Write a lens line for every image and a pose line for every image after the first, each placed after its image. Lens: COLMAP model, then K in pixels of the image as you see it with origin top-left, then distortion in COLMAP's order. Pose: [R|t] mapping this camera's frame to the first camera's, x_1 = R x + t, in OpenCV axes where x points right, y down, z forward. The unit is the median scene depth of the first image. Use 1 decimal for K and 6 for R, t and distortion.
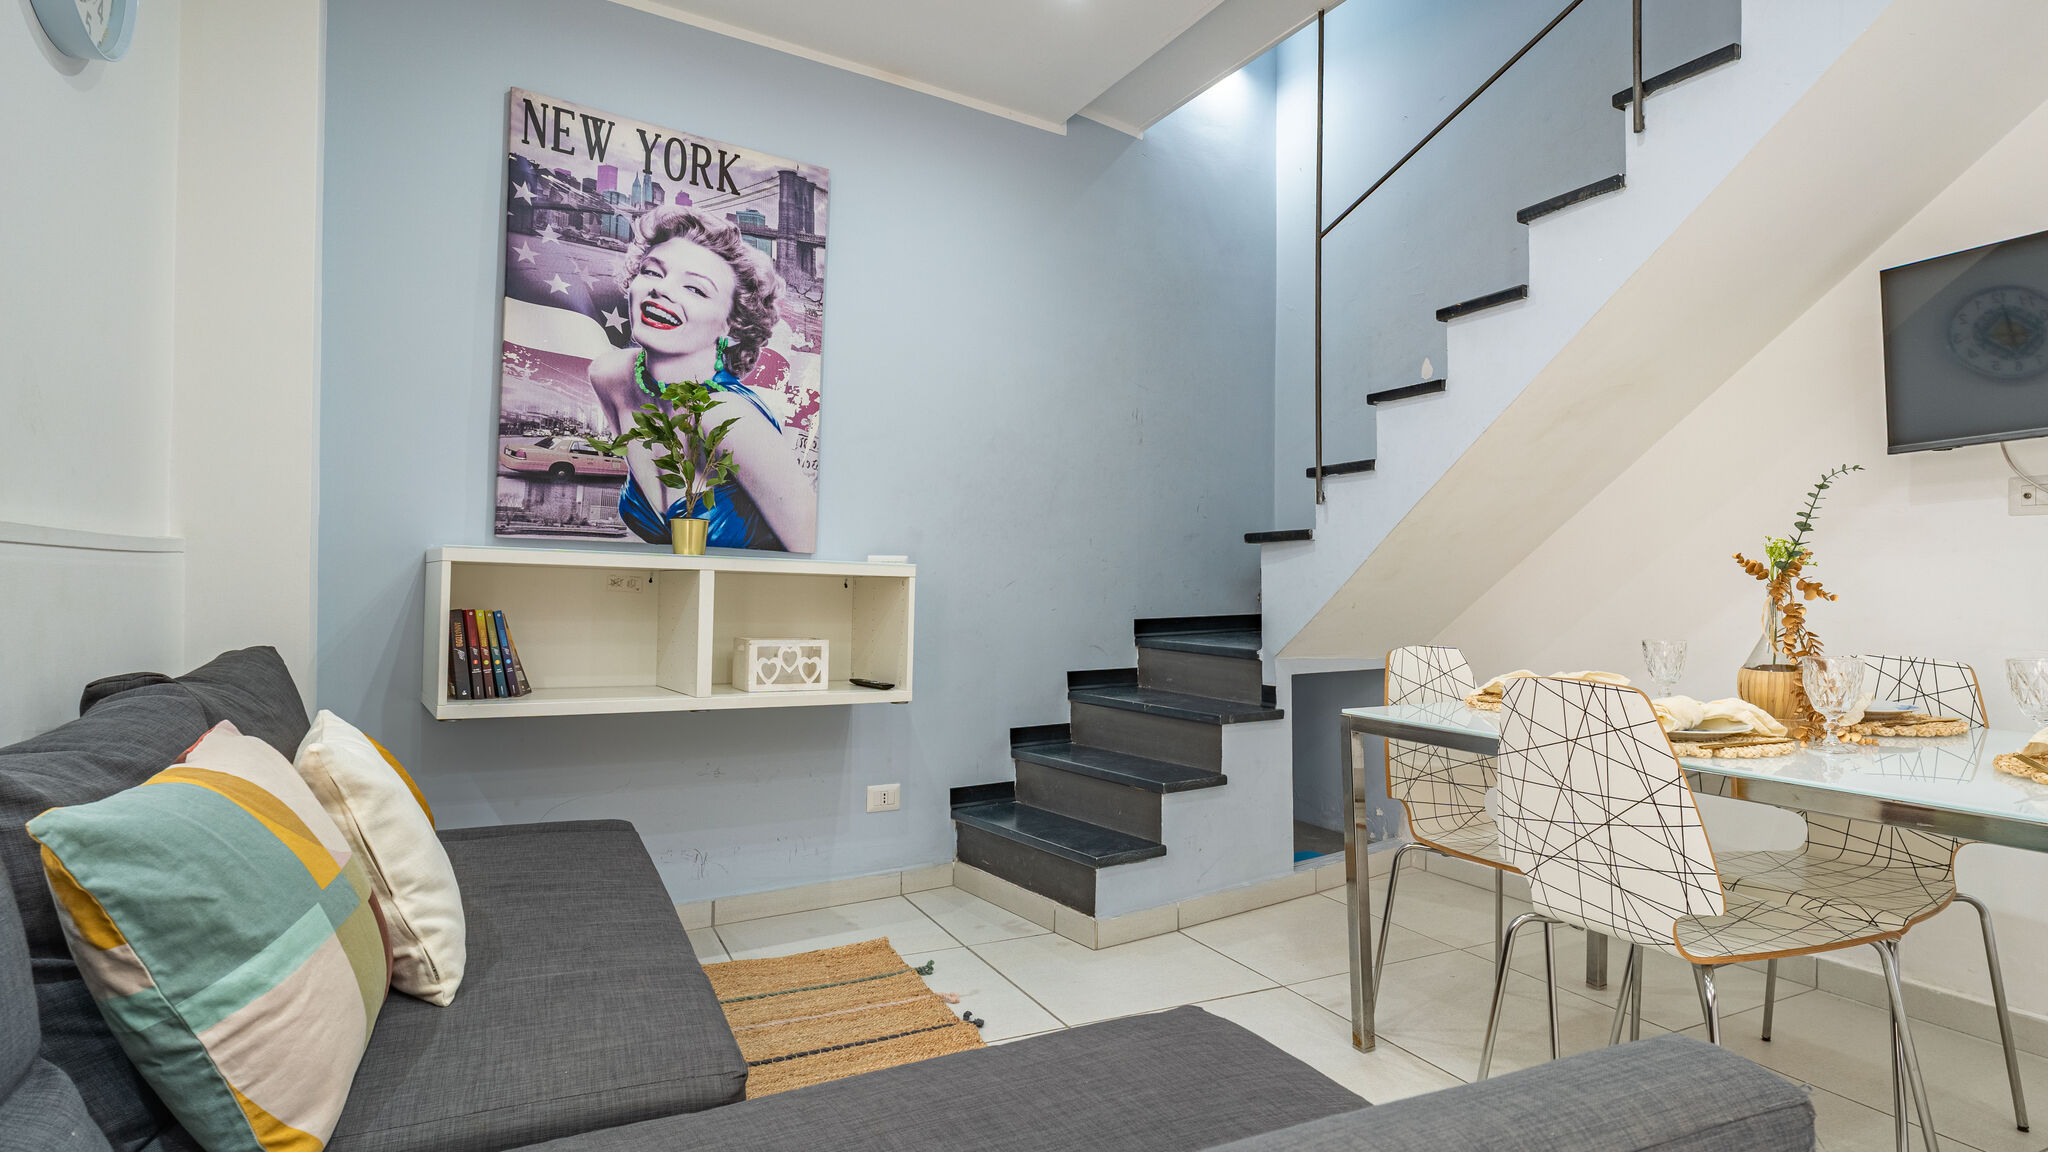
lens RADIAL K [[1068.8, 0, 1026.2], [0, 1068.8, 580.9], [0, 0, 1]] dist [-0.005284, -0.000391]
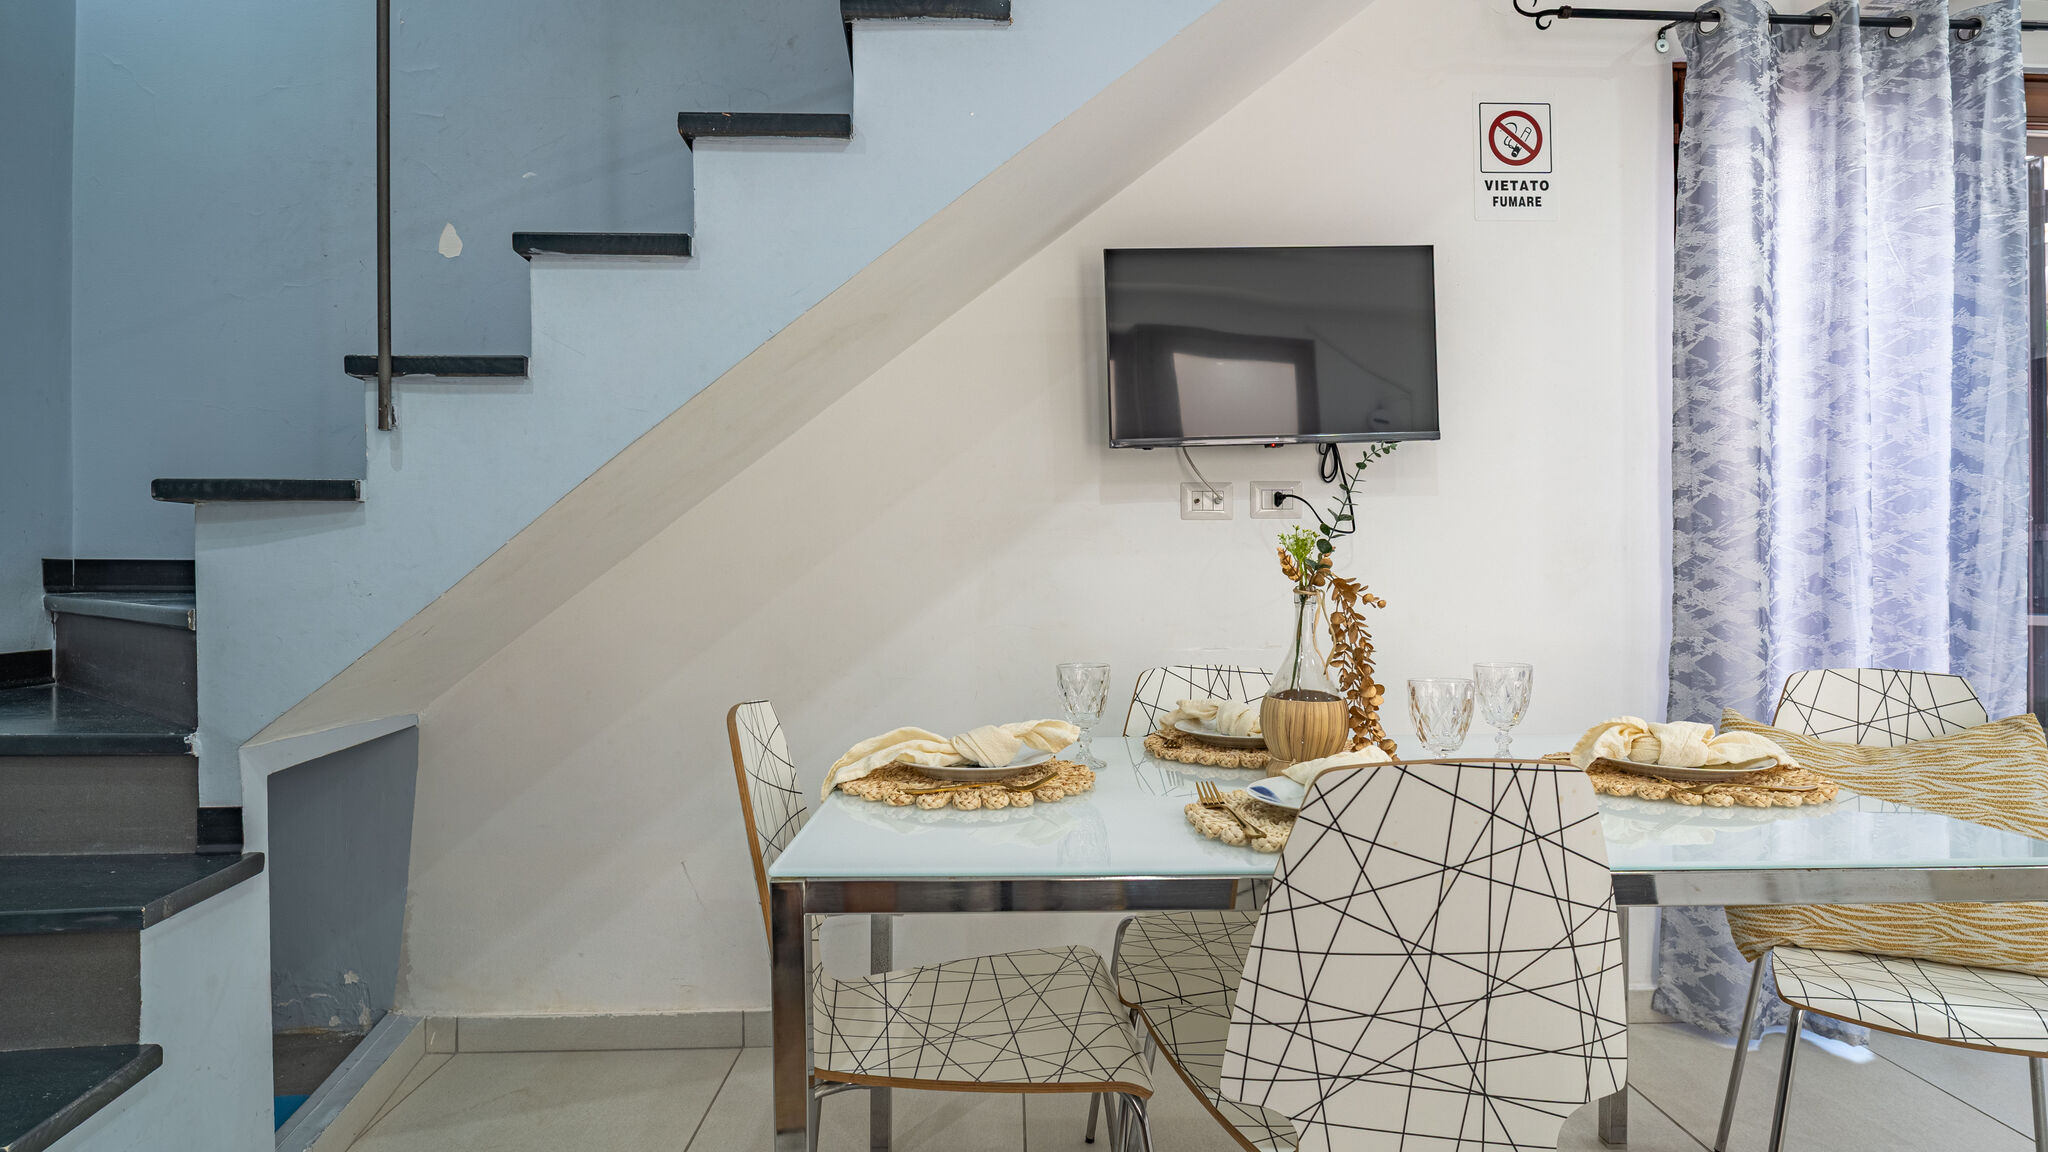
lens RADIAL K [[1047.7, 0, 1025.8], [0, 1047.7, 582.2], [0, 0, 1]] dist [-0.007604, 0.000782]
pose [[0.417908, -0.000783, 0.908489, -0.049216], [0.000830, 1.000000, 0.000480, -0.000857], [-0.908489, 0.000553, 0.417909, 0.570892]]
